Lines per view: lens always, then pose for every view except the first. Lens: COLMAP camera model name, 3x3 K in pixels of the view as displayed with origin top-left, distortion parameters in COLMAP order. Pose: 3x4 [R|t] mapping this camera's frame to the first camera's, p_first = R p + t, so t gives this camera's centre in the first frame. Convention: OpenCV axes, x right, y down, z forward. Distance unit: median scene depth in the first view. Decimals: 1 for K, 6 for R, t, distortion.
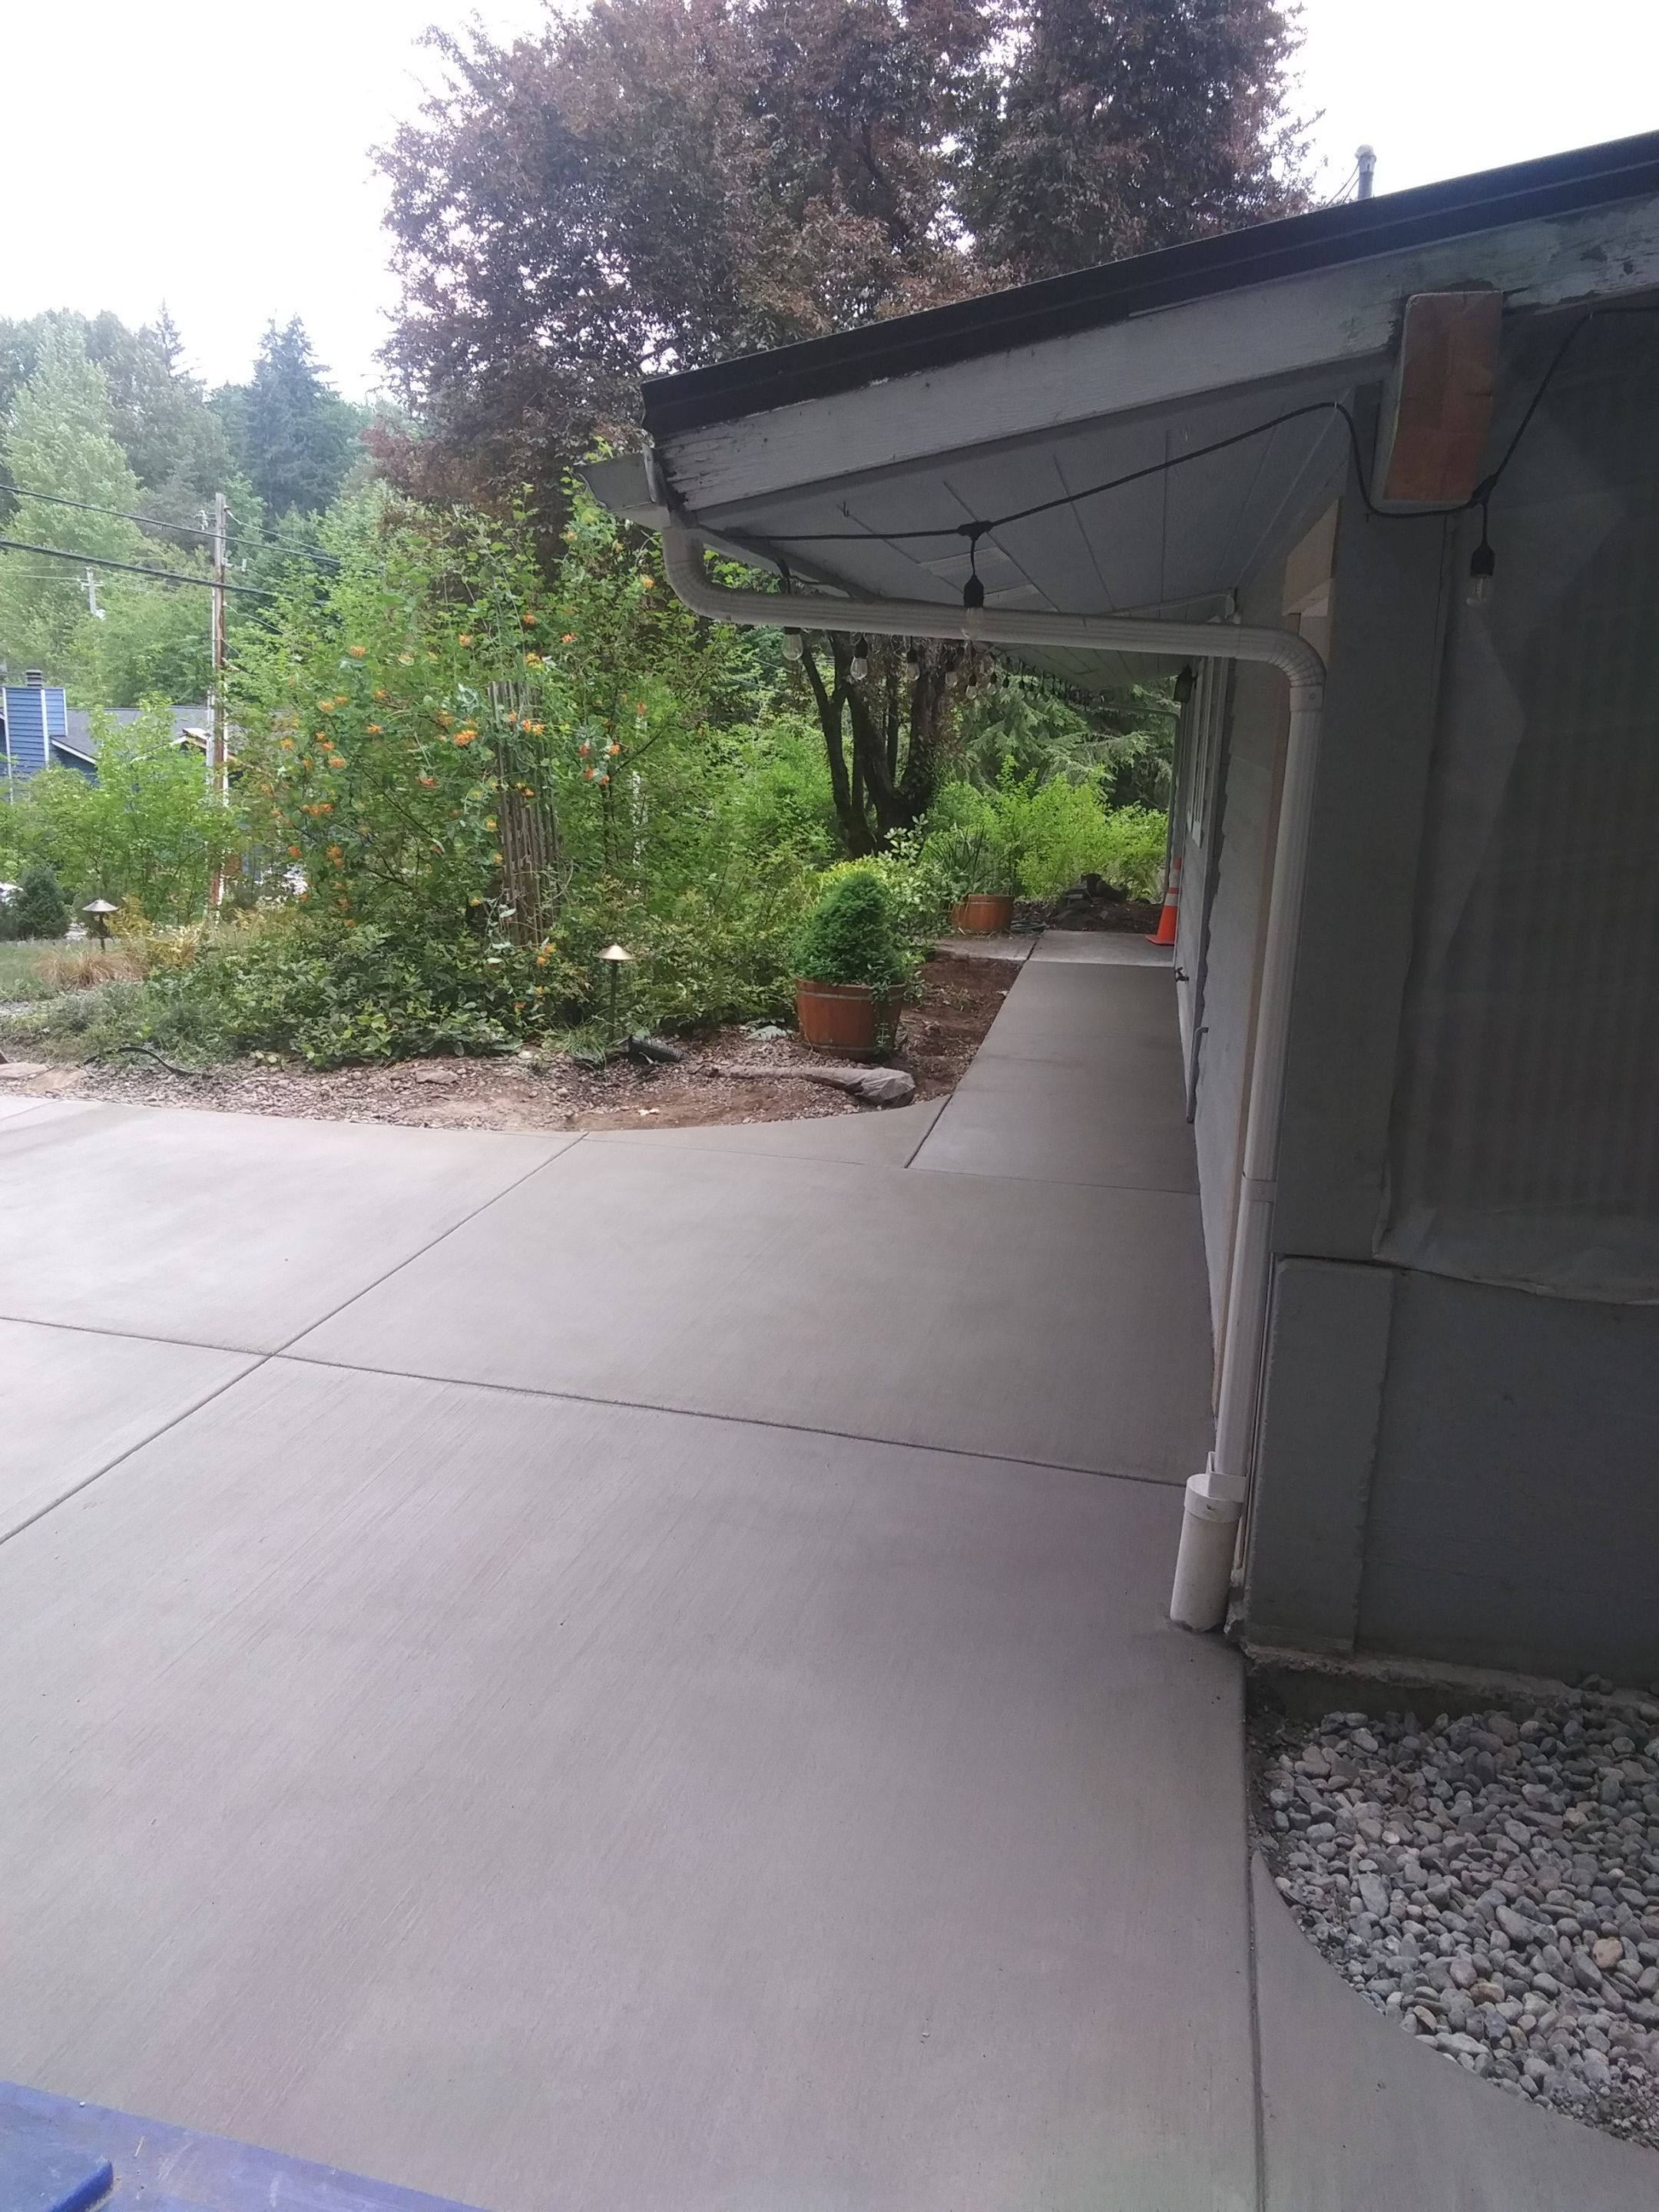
lens RADIAL K [[1677.0, 0, 829.5], [0, 1677.0, 1106.0], [0, 0, 1]] dist [0.063299, -0.102166]
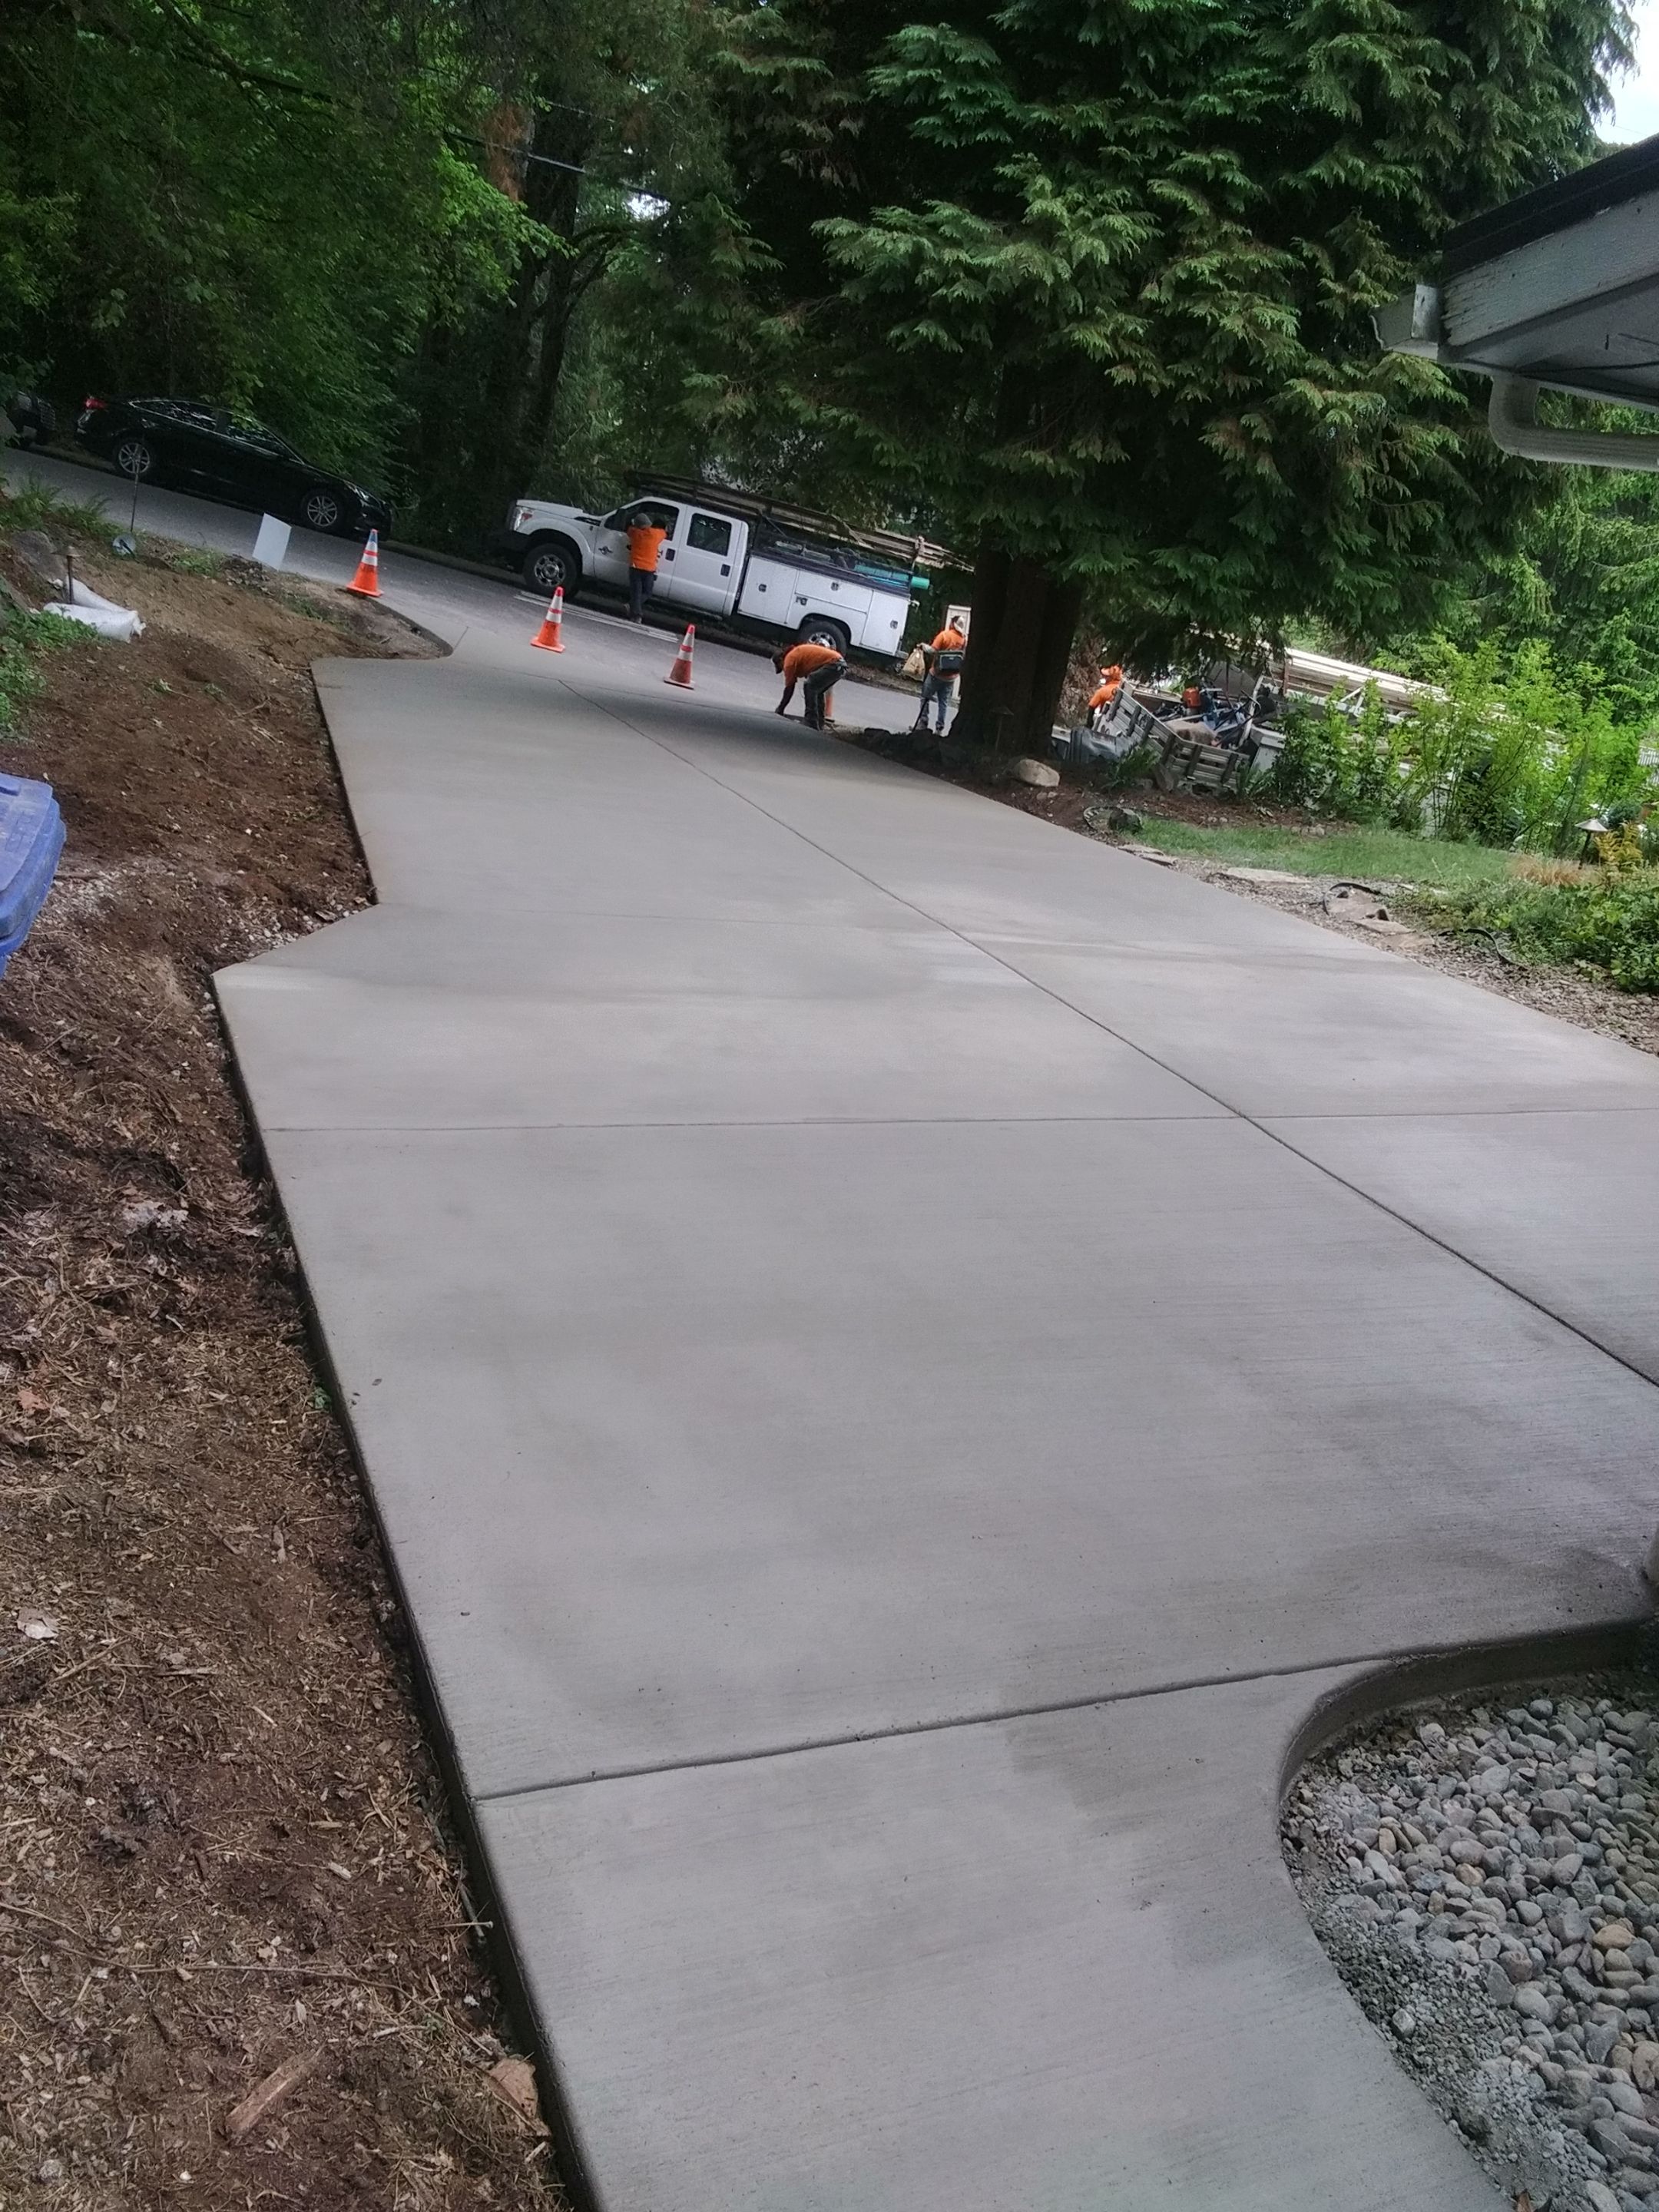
lens RADIAL K [[1619.2, 0, 829.5], [0, 1619.2, 1106.0], [0, 0, 1]] dist [0.004595, 0.002213]
pose [[0.598816, 0.314010, -0.736761, 0.617669], [-0.282313, 0.943644, 0.172729, 0.044813], [0.749479, 0.104564, 0.653719, 0.063863]]
